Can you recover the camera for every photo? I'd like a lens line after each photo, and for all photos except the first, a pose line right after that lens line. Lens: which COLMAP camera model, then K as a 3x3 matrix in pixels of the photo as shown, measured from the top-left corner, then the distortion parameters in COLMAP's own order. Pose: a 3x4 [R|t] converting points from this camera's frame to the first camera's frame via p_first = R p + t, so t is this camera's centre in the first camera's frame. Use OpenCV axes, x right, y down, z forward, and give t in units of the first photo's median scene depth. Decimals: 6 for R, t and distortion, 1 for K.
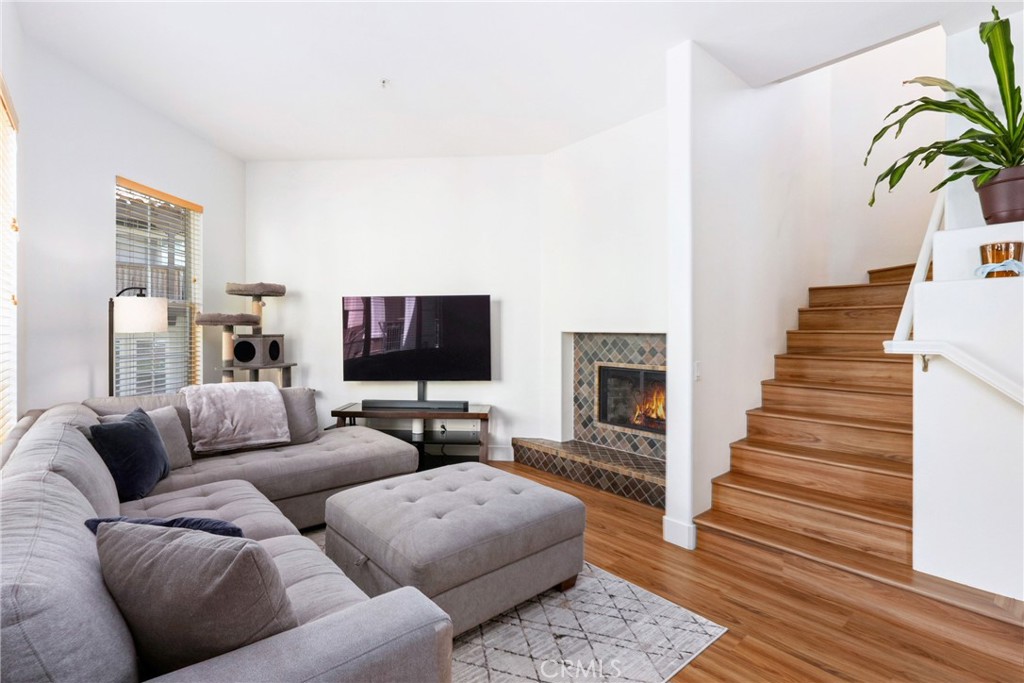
lens RADIAL K [[475.0, 0, 507.2], [0, 475.0, 331.9], [0, 0, 1]] dist [0.009704, -0.000788]
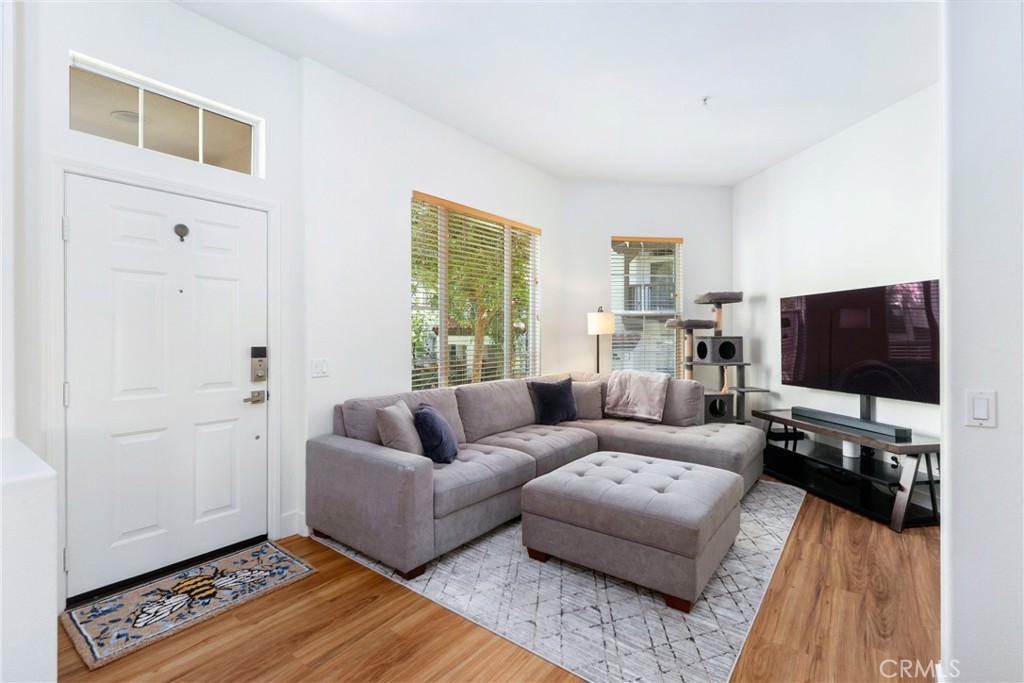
lens RADIAL K [[475.0, 0, 506.6], [0, 475.0, 340.7], [0, 0, 1]] dist [0.009704, -0.000788]
pose [[0.201138, 0.008874, -0.979523, 0.520059], [-0.001405, 0.999961, 0.008771, 0.006792], [0.979562, -0.000388, 0.201142, 0.266018]]
